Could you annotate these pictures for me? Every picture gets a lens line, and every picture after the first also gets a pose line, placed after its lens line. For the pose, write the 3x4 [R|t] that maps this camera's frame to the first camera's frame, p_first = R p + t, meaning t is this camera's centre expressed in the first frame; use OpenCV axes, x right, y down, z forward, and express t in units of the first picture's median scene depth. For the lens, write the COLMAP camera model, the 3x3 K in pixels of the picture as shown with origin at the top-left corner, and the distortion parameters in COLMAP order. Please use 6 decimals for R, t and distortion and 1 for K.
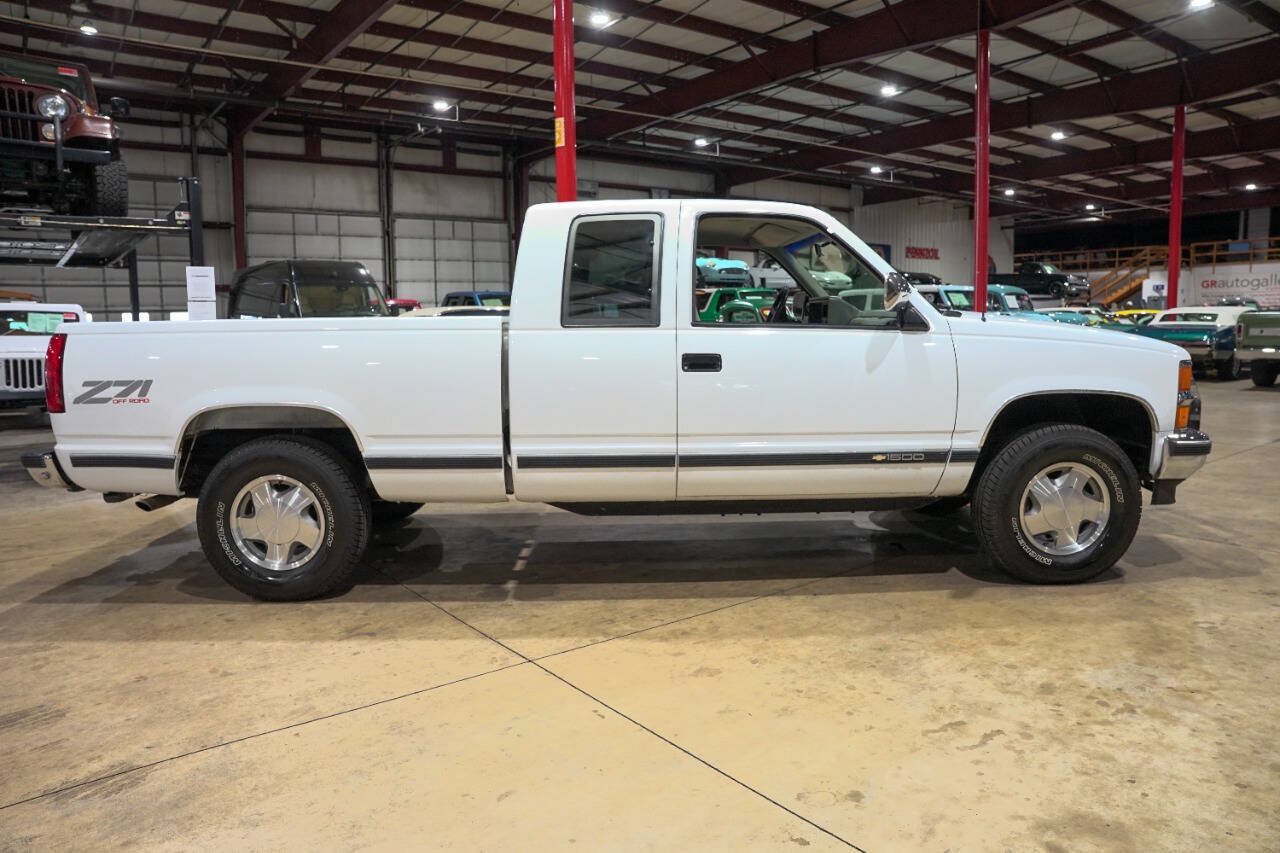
lens RADIAL K [[876.7, 0, 643.6], [0, 876.7, 426.2], [0, 0, 1]] dist [-0.142108, 0.111272]
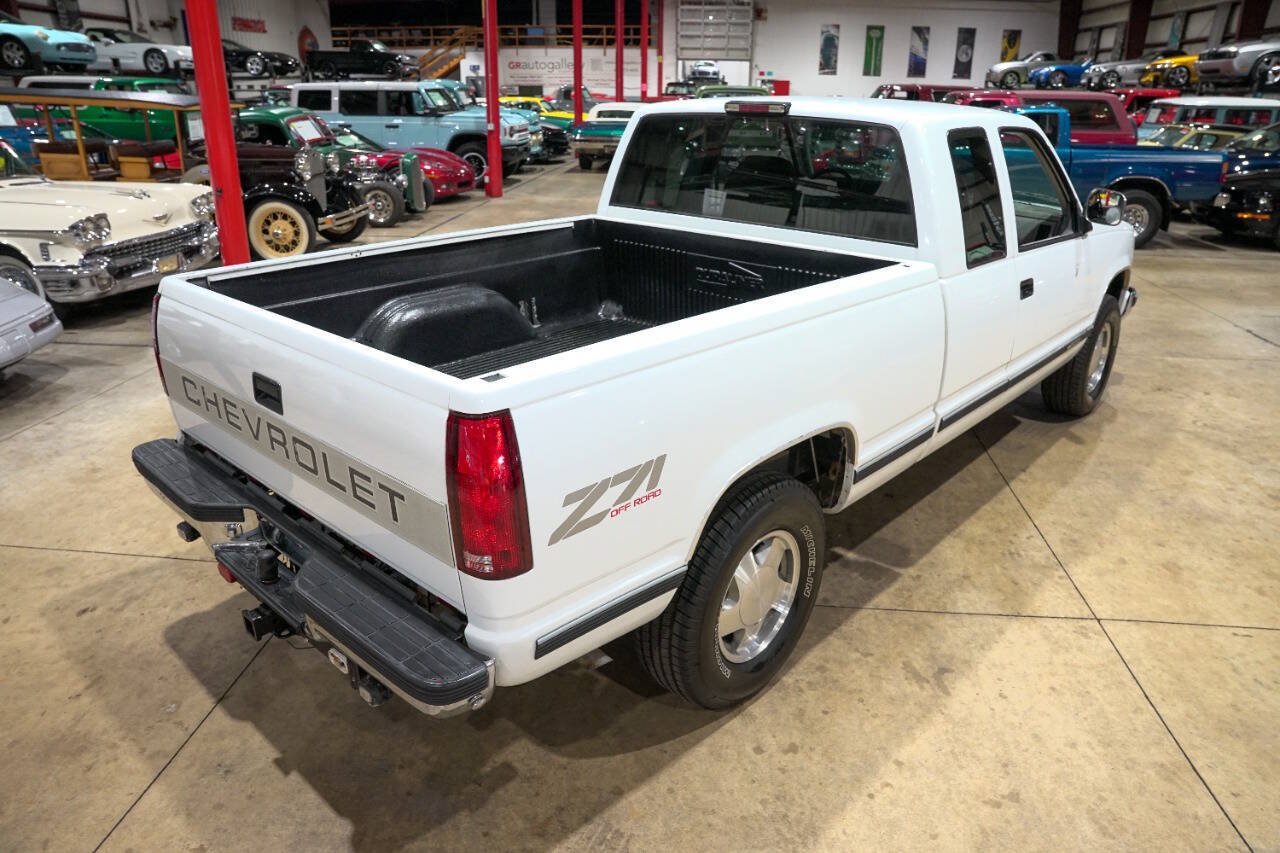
lens RADIAL K [[877.7, 0, 642.9], [0, 877.7, 426.6], [0, 0, 1]] dist [-0.143349, 0.114972]
pose [[0.686590, -0.247706, 0.683547, -0.184212], [0.065774, 0.957478, 0.280907, -0.043731], [-0.724064, -0.147908, 0.673687, 0.120305]]
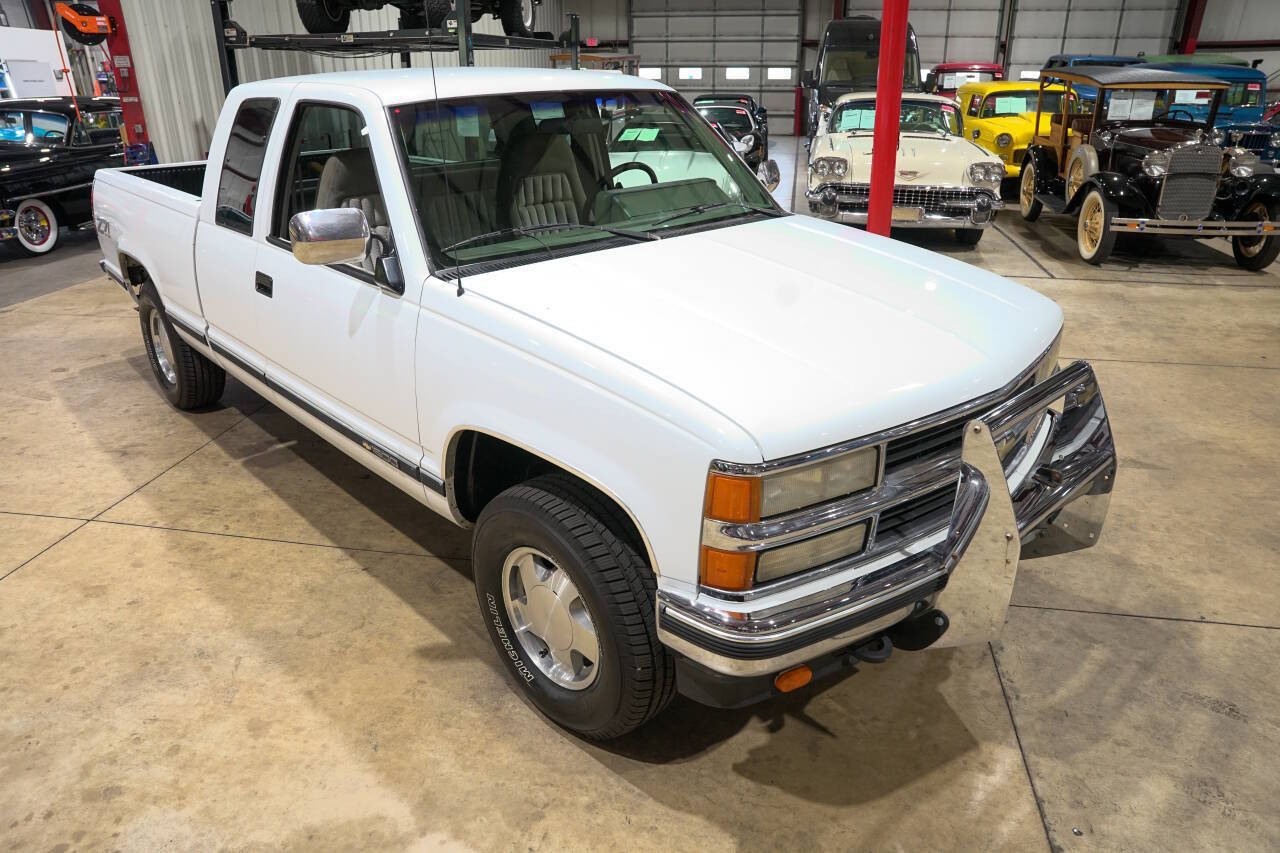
lens RADIAL K [[876.7, 0, 643.6], [0, 876.7, 426.2], [0, 0, 1]] dist [-0.142108, 0.111272]
pose [[0.676345, 0.297076, -0.674020, 0.184189], [-0.091471, 0.941853, 0.323337, -0.048688], [0.730883, -0.157035, 0.664191, 0.130210]]
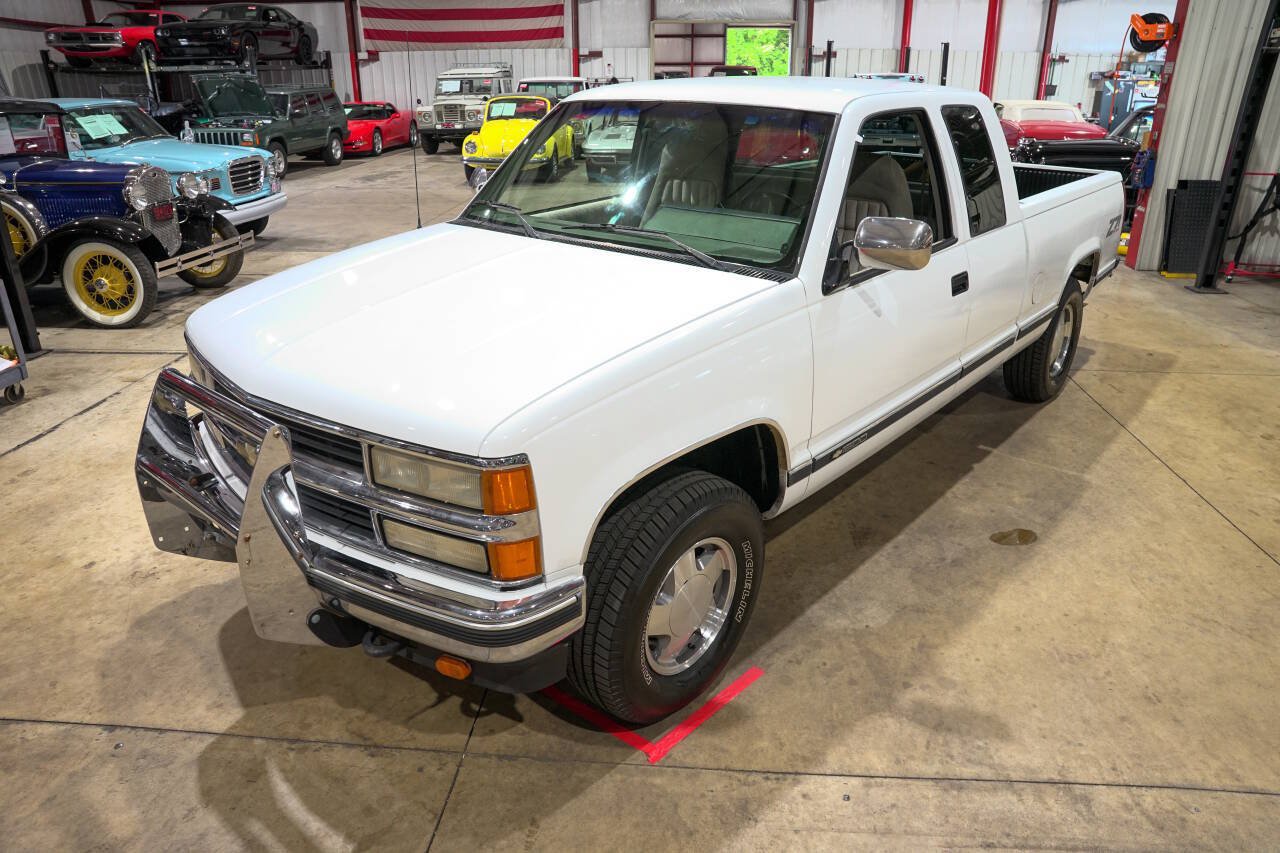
lens RADIAL K [[876.7, 0, 643.6], [0, 876.7, 426.2], [0, 0, 1]] dist [-0.142108, 0.111272]
pose [[-0.670725, 0.296887, -0.679695, 0.182761], [-0.078414, 0.882876, 0.463014, -0.075526], [0.737549, 0.363853, -0.568887, 0.350274]]
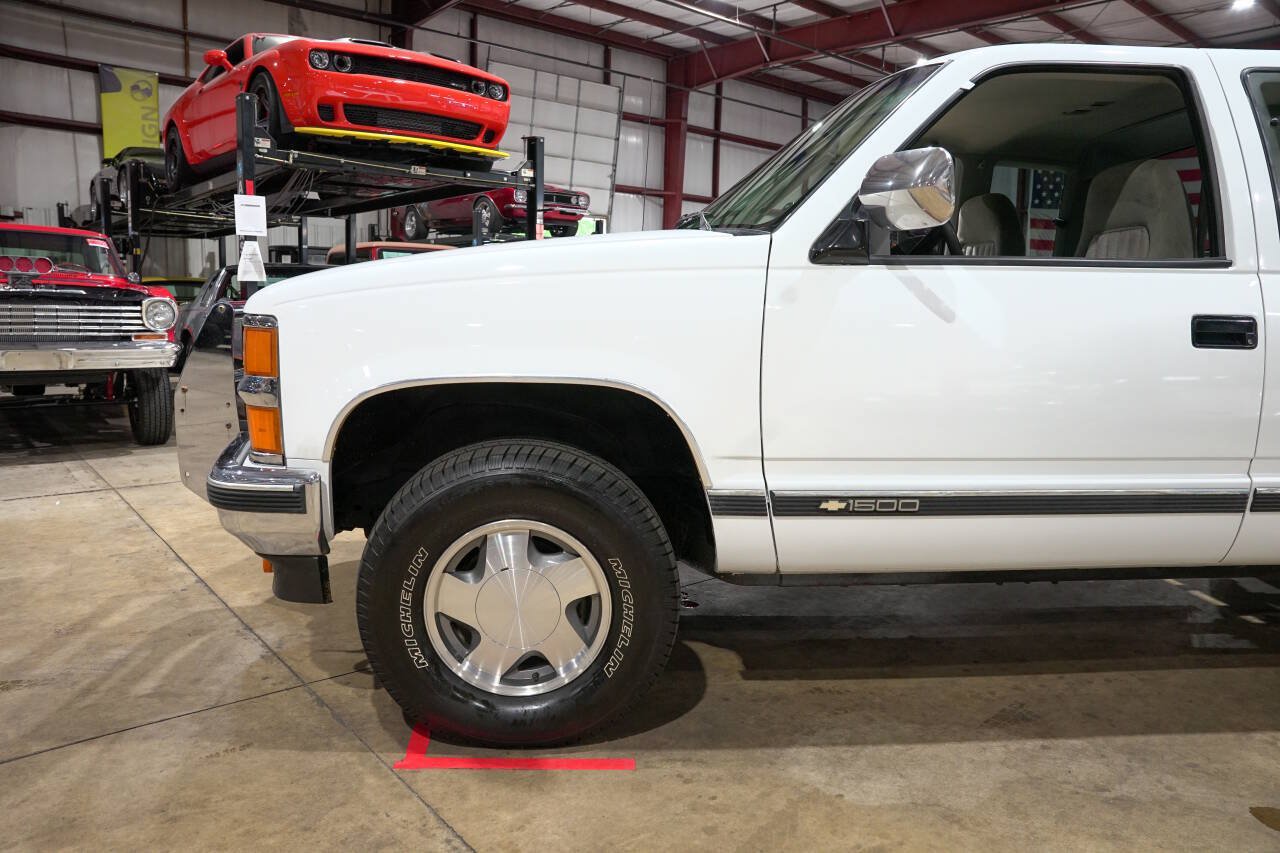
lens RADIAL K [[876.7, 0, 643.6], [0, 876.7, 426.2], [0, 0, 1]] dist [-0.142108, 0.111272]
pose [[-0.998528, -0.000249, -0.054231, 0.087467], [-0.014431, 0.965154, 0.261283, -0.039610], [0.052276, 0.261681, -0.963738, 0.385437]]
